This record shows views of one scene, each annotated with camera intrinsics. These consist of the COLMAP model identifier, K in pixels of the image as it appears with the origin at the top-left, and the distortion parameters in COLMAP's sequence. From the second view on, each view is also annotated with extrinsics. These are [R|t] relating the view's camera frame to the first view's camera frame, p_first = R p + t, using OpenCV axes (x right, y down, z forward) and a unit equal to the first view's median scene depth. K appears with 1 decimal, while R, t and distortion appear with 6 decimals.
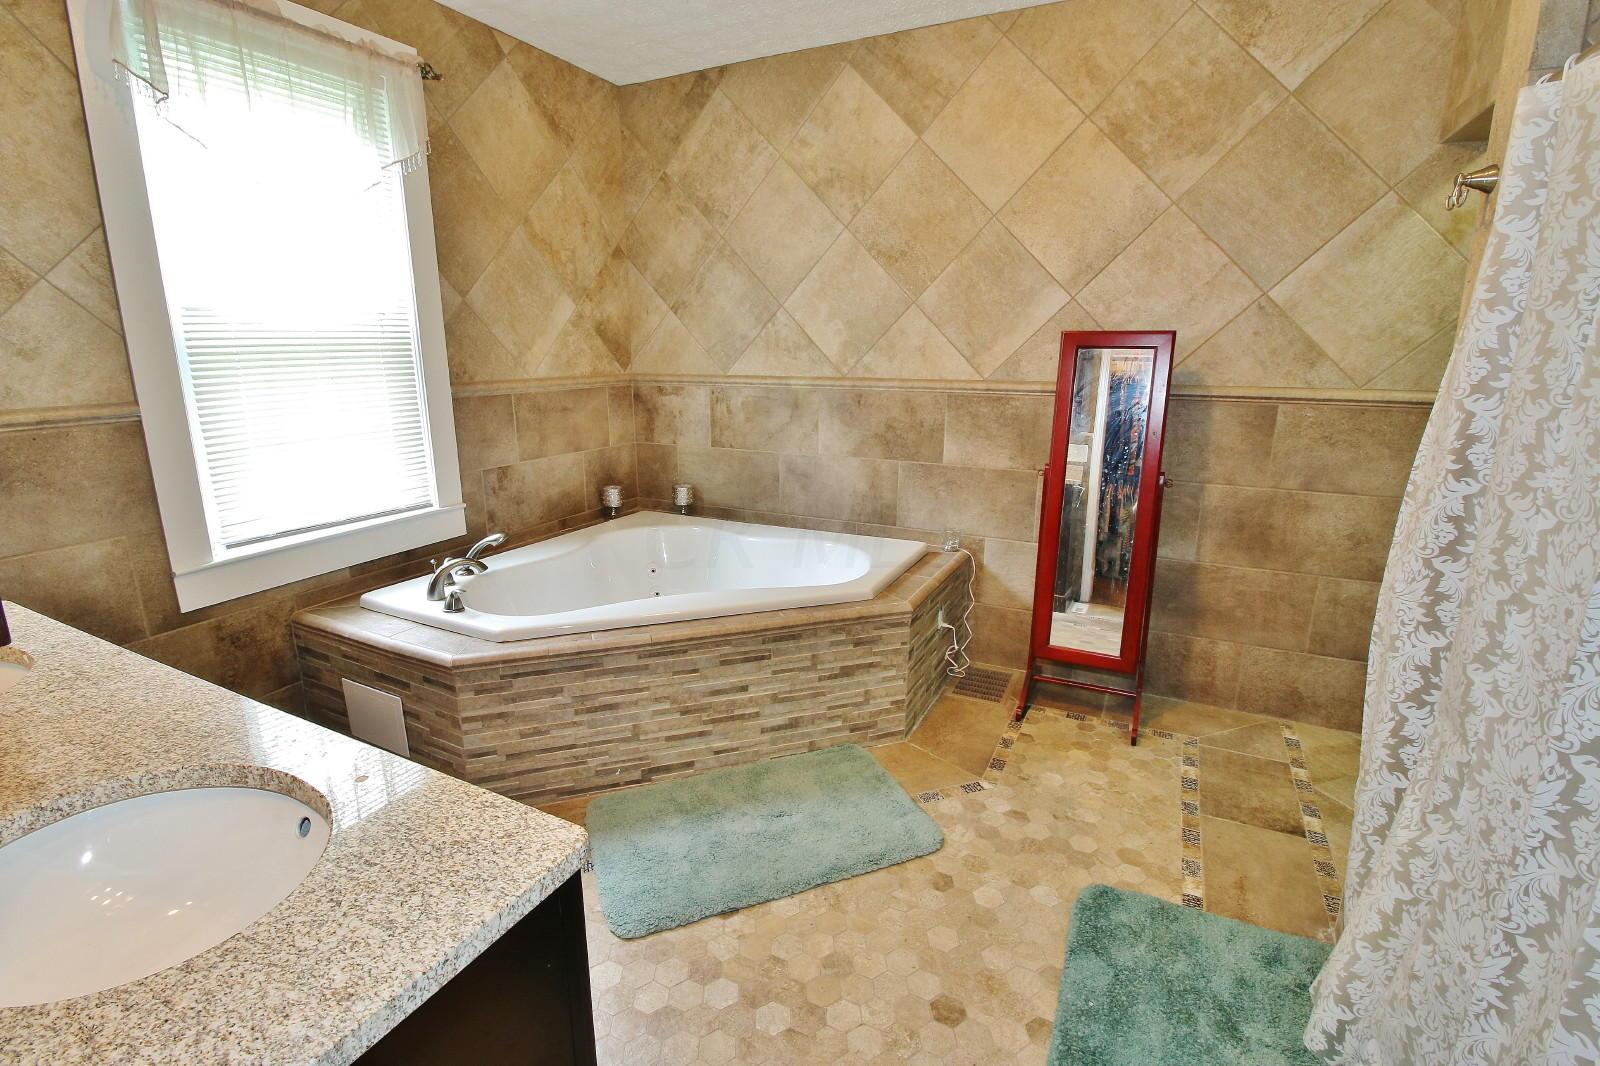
lens RADIAL K [[739.4, 0, 801.9], [0, 739.4, 522.7], [0, 0, 1]] dist [0.001441, -0.013343]
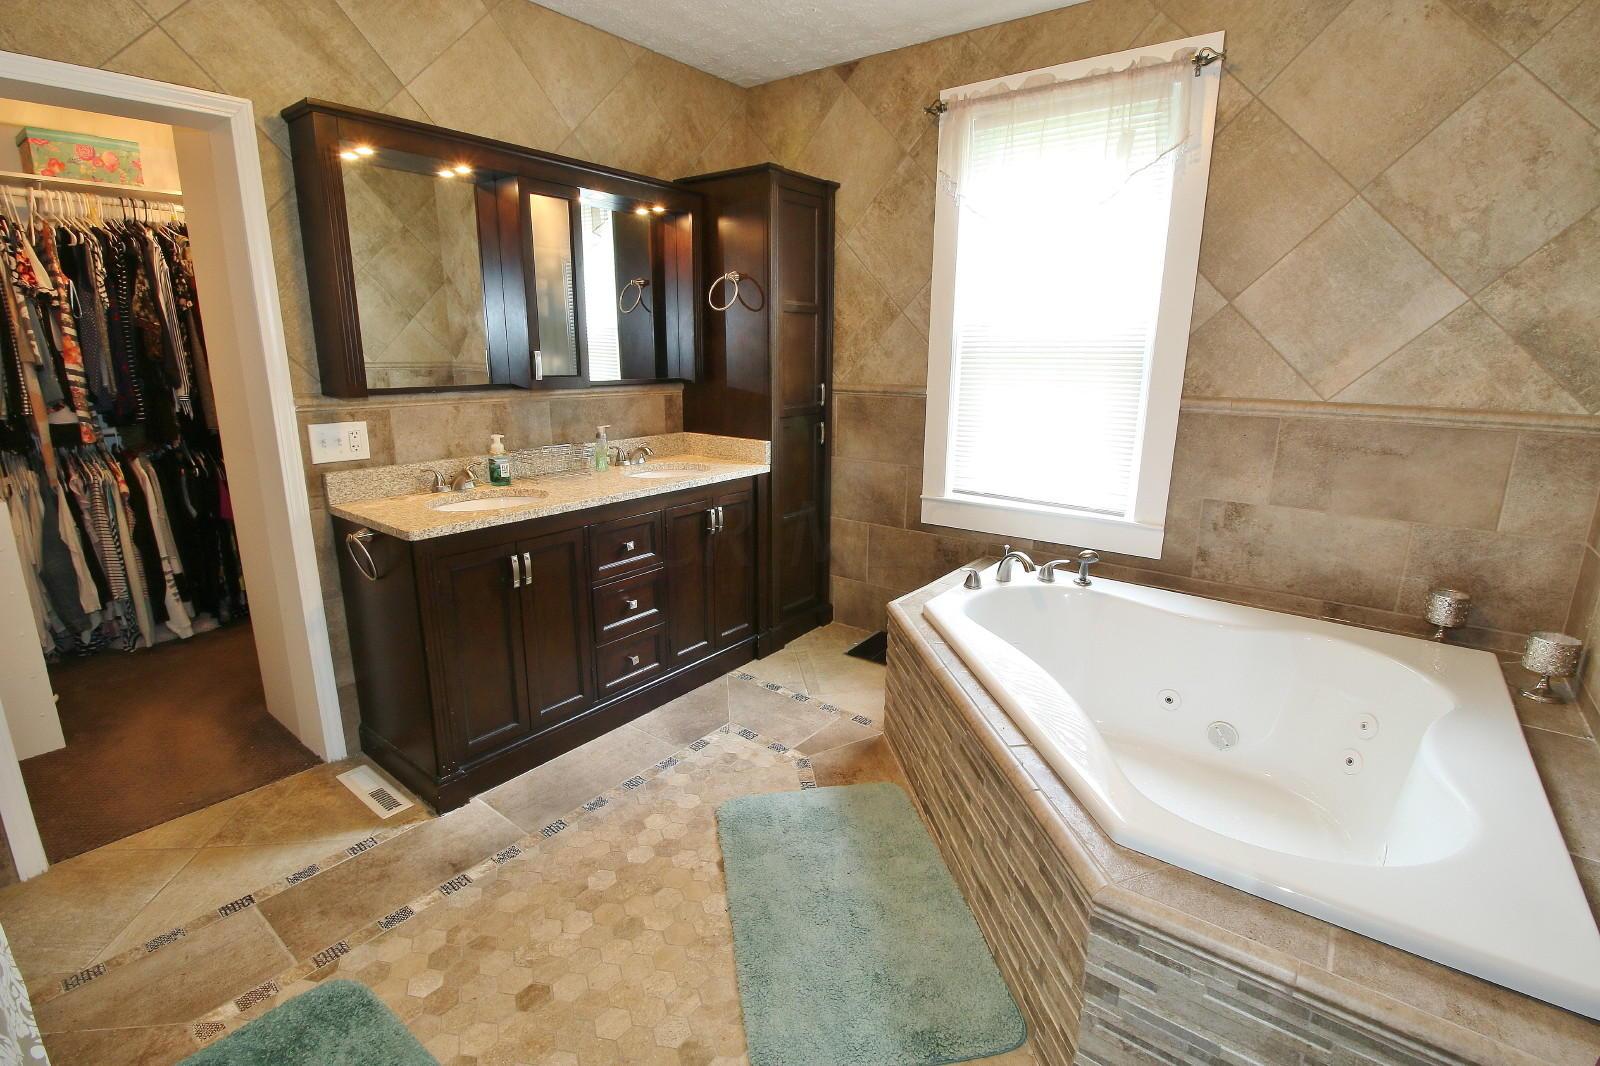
lens RADIAL K [[739.4, 0, 801.9], [0, 739.4, 522.7], [0, 0, 1]] dist [0.001441, -0.013343]
pose [[-0.189143, 0.222061, -0.956511, 0.521824], [-0.240527, 0.933942, 0.264384, -0.170349], [0.952036, 0.280073, -0.123237, 0.704789]]
